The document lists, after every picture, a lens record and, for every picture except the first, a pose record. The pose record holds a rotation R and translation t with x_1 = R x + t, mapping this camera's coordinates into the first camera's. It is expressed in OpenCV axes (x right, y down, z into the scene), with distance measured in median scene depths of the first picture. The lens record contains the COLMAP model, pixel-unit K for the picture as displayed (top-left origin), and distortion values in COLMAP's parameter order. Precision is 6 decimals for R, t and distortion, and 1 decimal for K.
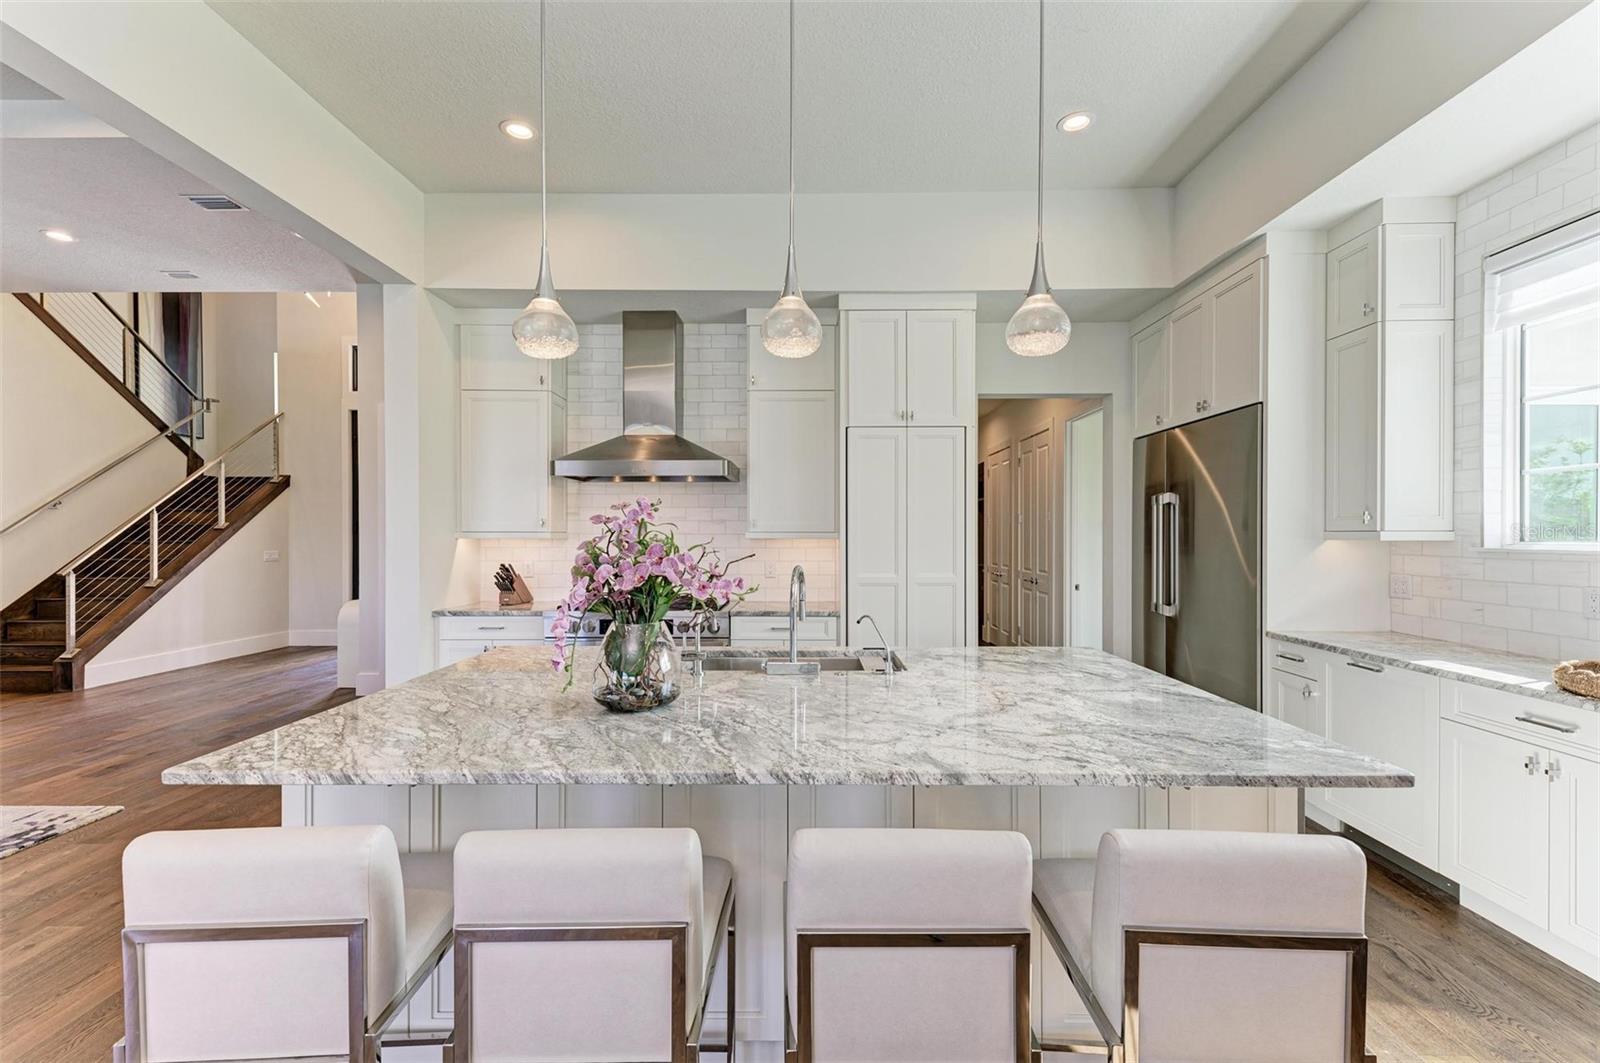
lens RADIAL K [[652.6, 0, 790.3], [0, 652.6, 536.8], [0, 0, 1]] dist [0.007416, 0.000209]
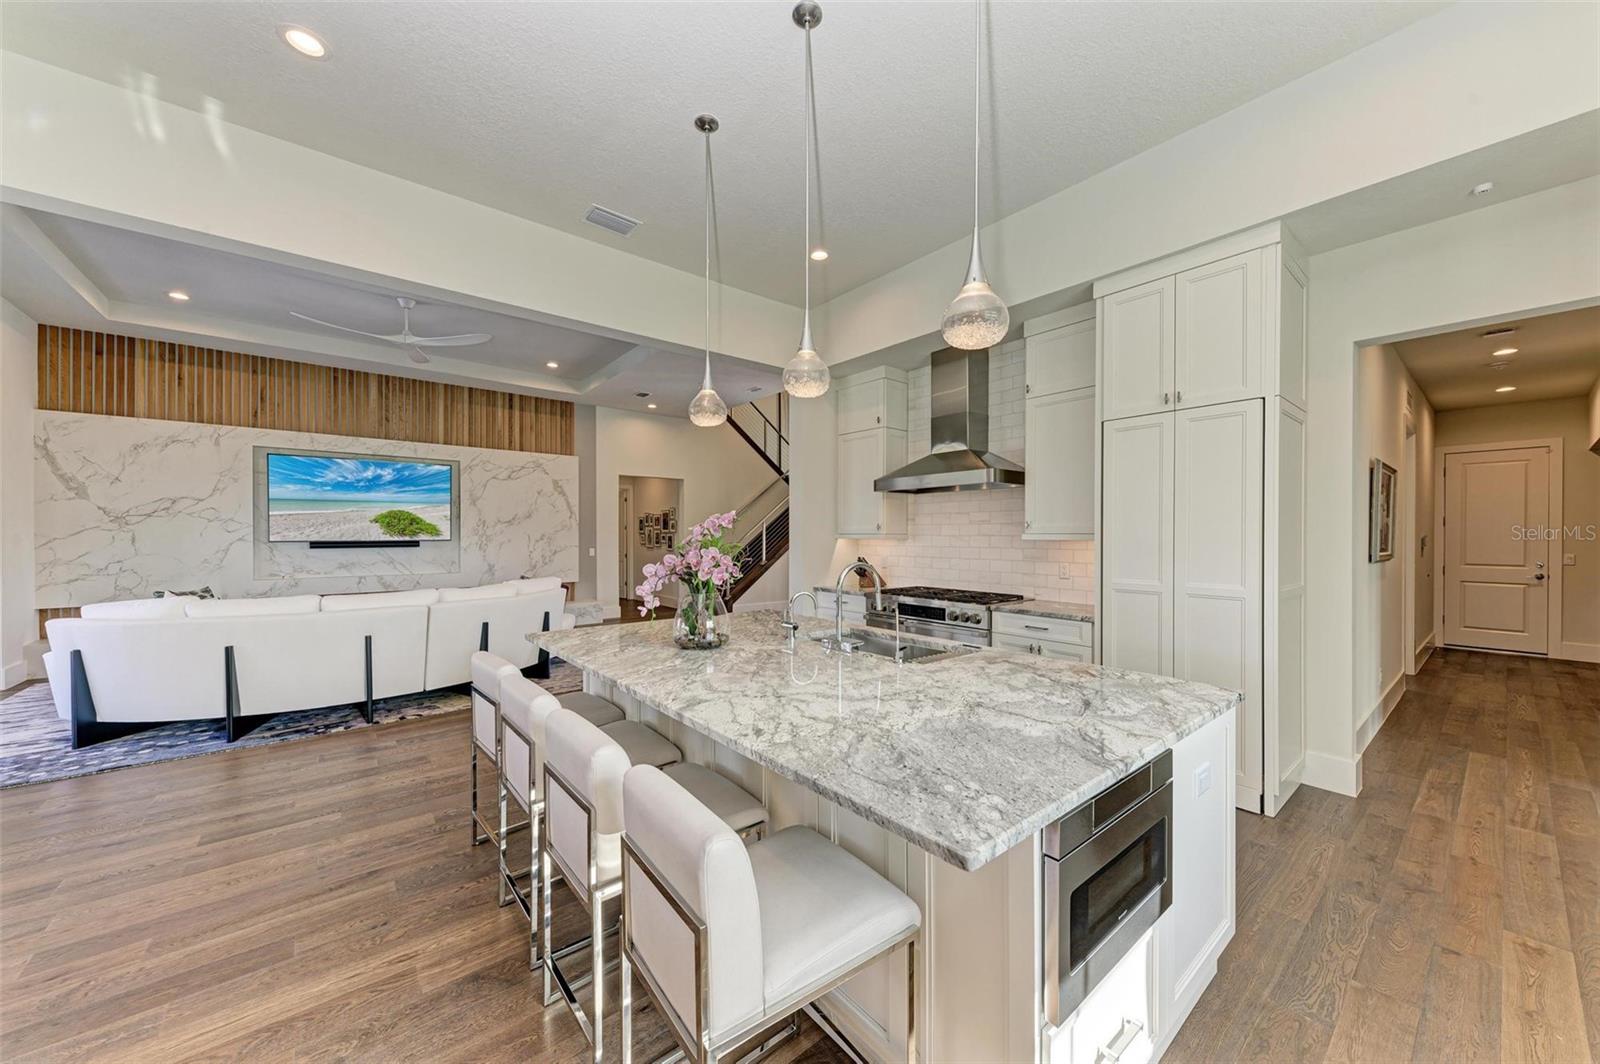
lens RADIAL K [[578.3, 0, 811.8], [0, 578.3, 540.2], [0, 0, 1]] dist [0.011350, -0.001885]
pose [[0.643295, 0.006643, -0.765590, 0.455381], [-0.000170, 0.999964, 0.008533, -0.005010], [0.765618, -0.005359, 0.643273, 0.141239]]
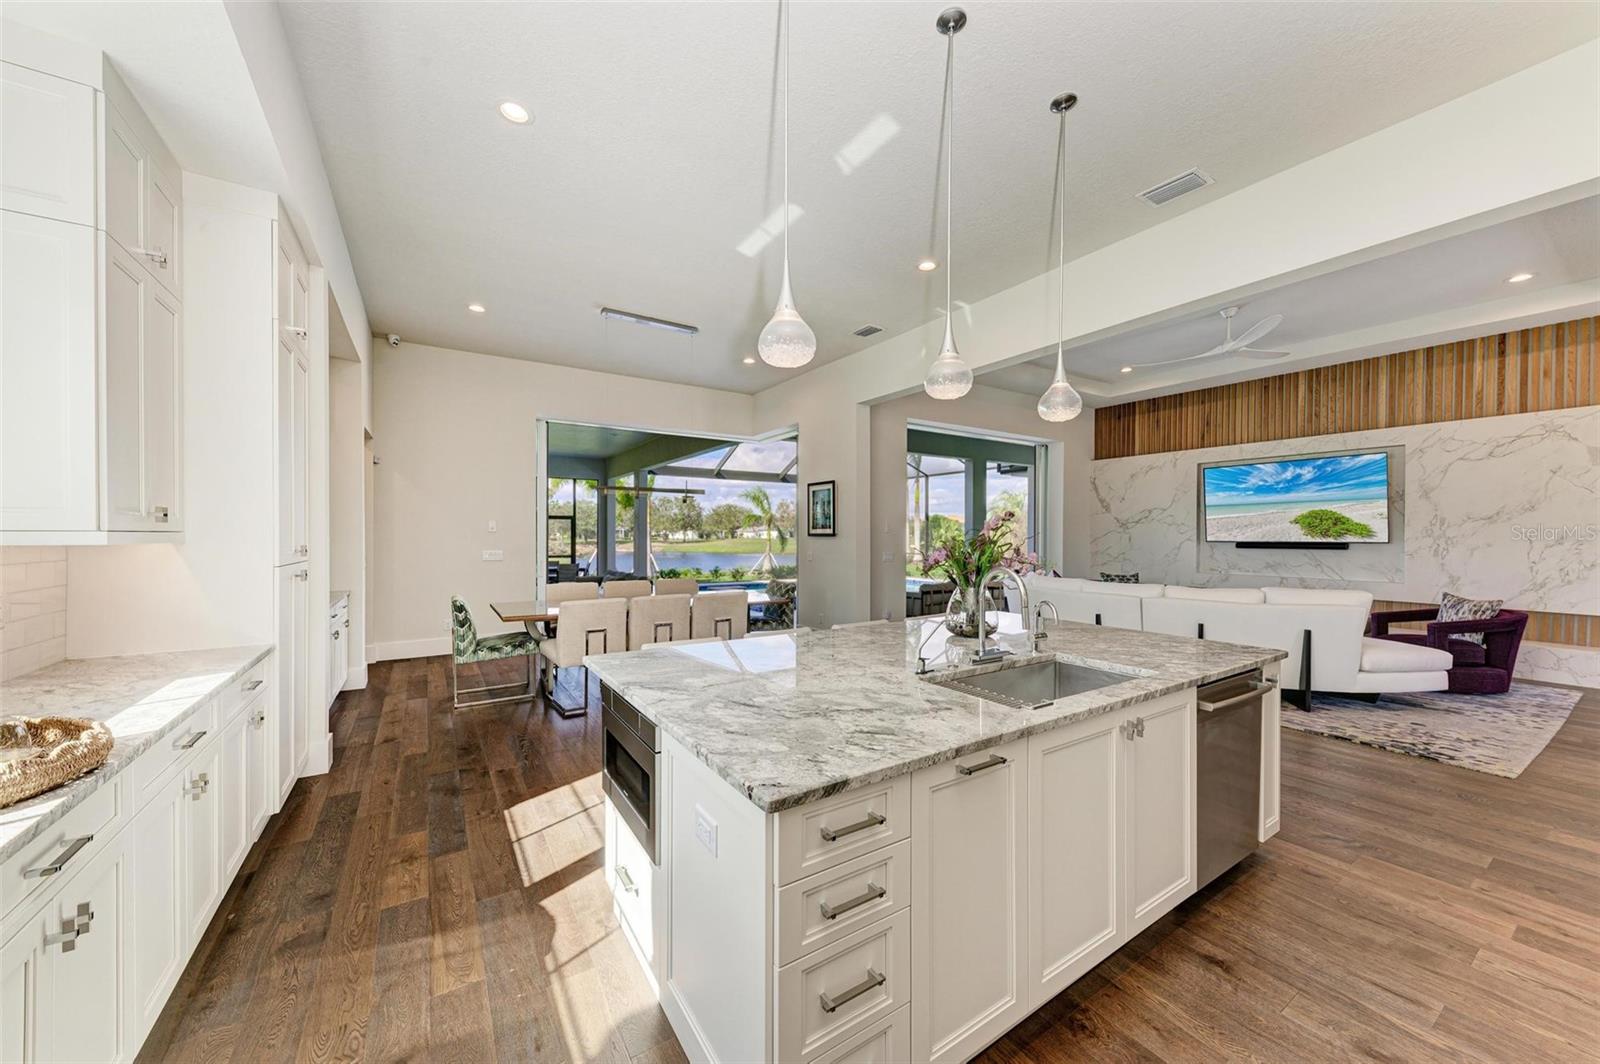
lens RADIAL K [[578.3, 0, 789.0], [0, 578.3, 539.9], [0, 0, 1]] dist [0.011350, -0.001885]
pose [[-0.847587, 0.002252, -0.530652, 0.458152], [-0.003270, 0.999950, 0.009468, -0.005806], [0.530647, 0.009761, -0.847537, 0.924930]]
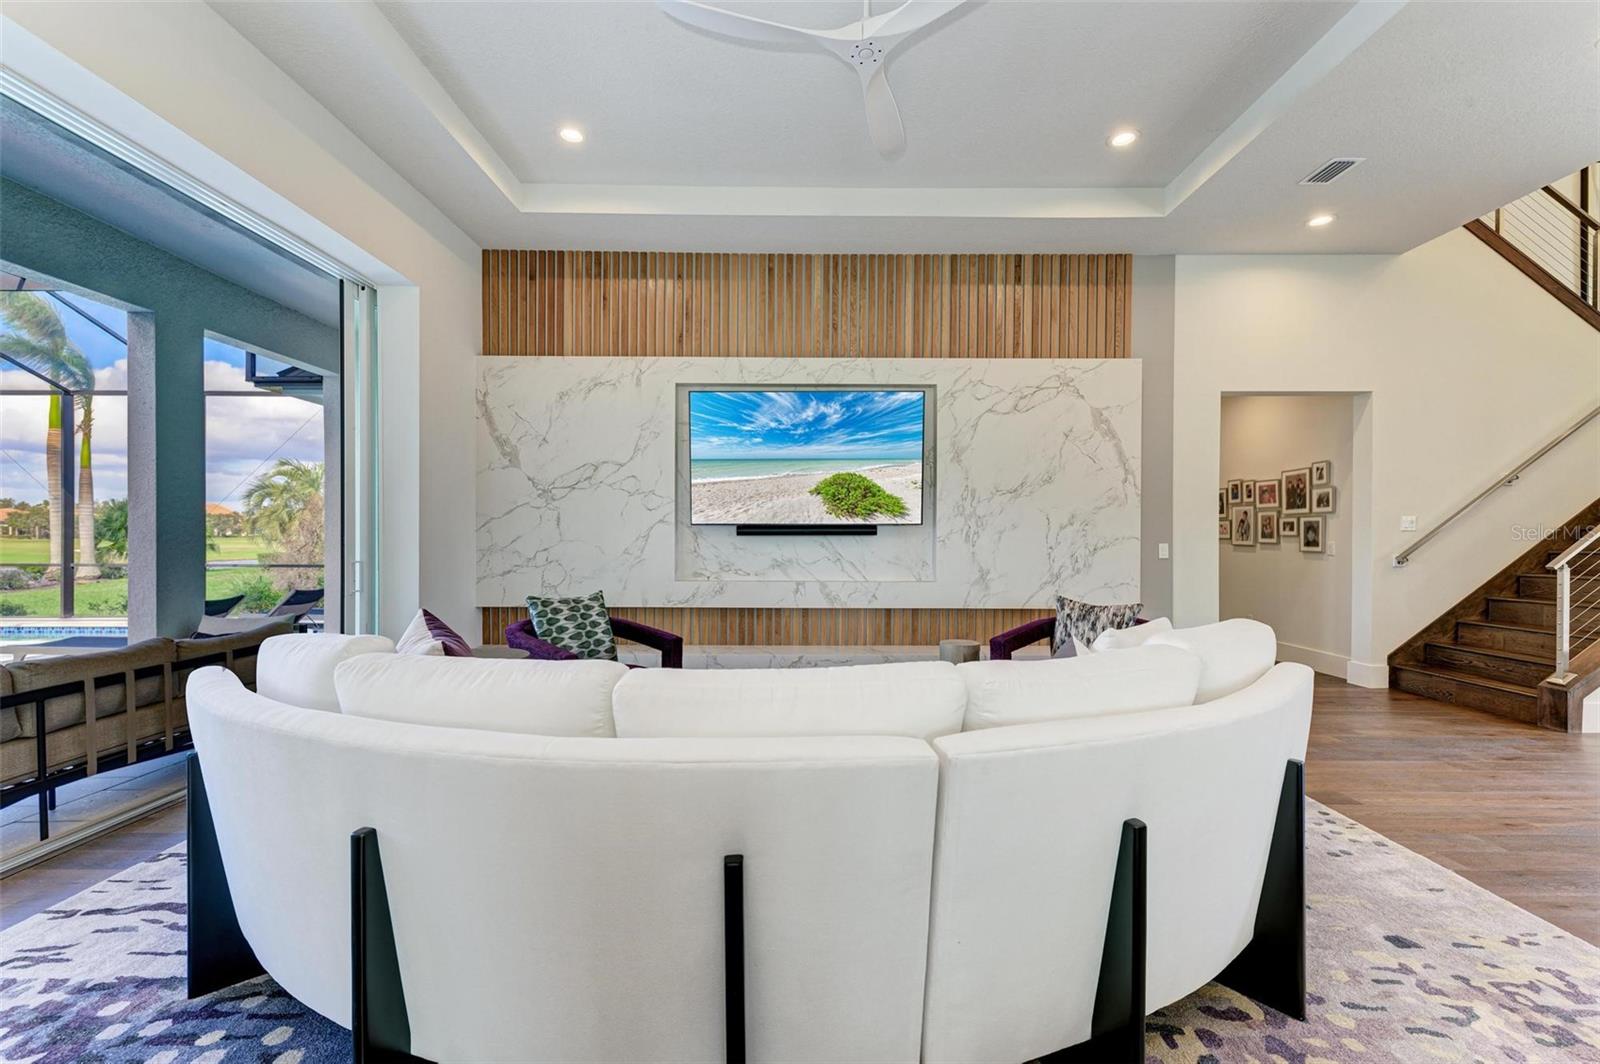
lens RADIAL K [[652.6, 0, 805.3], [0, 652.6, 540.4], [0, 0, 1]] dist [0.007416, 0.000209]
pose [[0.008095, 0.005671, -0.999951, -0.526612], [-0.003270, 0.999979, 0.005645, 0.034844], [0.999962, 0.003224, 0.008114, 0.230381]]
